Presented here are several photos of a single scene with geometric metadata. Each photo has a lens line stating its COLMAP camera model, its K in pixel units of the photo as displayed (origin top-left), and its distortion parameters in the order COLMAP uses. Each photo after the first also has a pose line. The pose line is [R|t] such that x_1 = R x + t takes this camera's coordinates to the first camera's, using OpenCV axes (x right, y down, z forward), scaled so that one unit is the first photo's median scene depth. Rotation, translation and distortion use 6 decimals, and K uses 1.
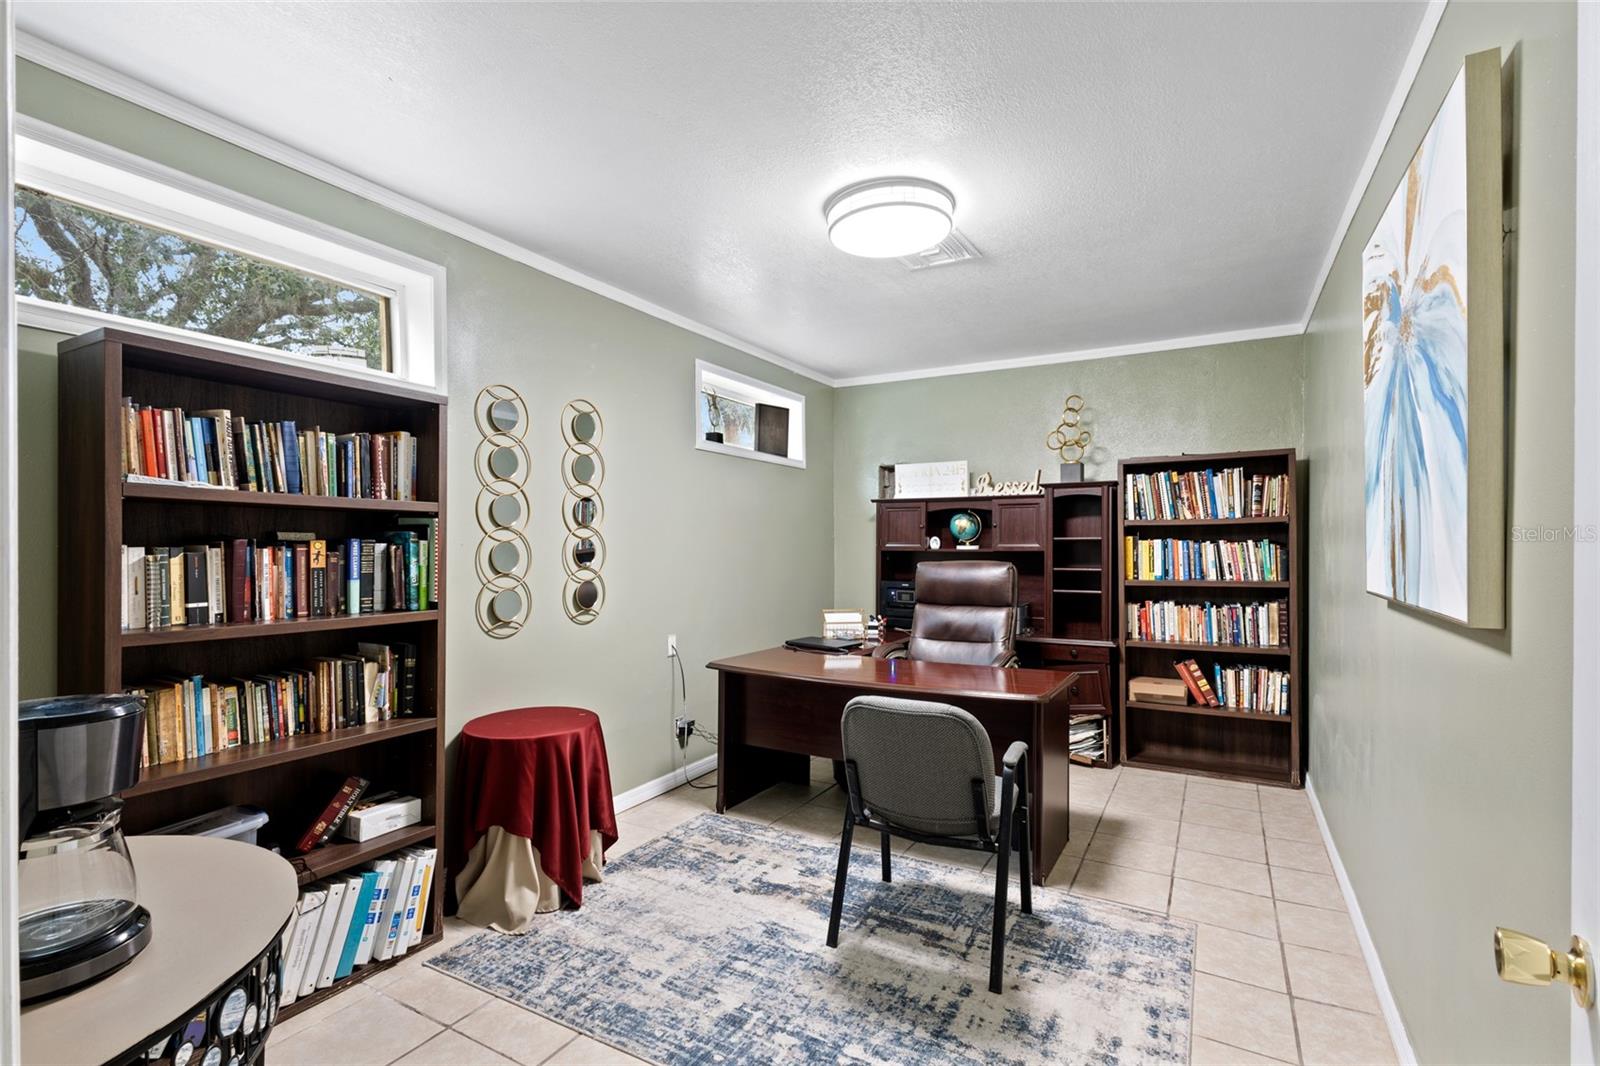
lens RADIAL K [[737.4, 0, 803.0], [0, 737.4, 538.5], [0, 0, 1]] dist [0.005428, 0.000246]
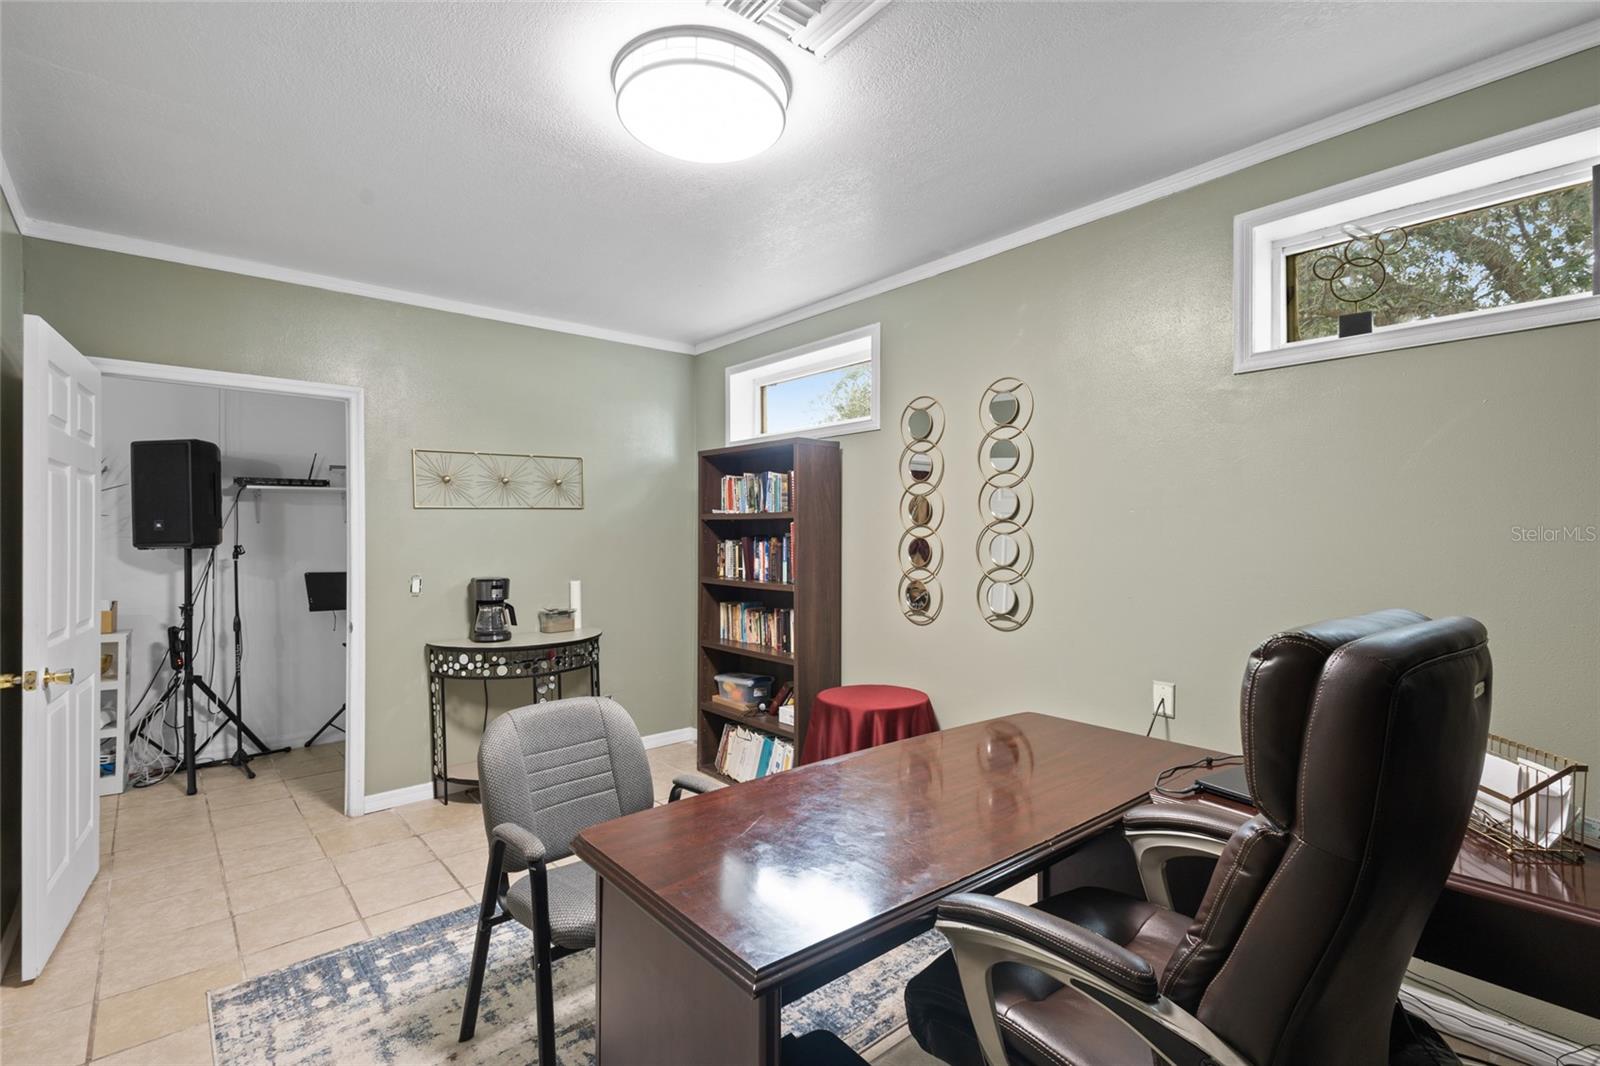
lens RADIAL K [[718.9, 0, 800.0], [0, 718.9, 533.0], [0, 0, 1]] dist [0.000401, -0.000139]
pose [[-0.324144, -0.000949, -0.946007, 0.991900], [0.010283, 0.999937, -0.004527, -0.000137], [0.945952, -0.011195, -0.324114, 1.730341]]
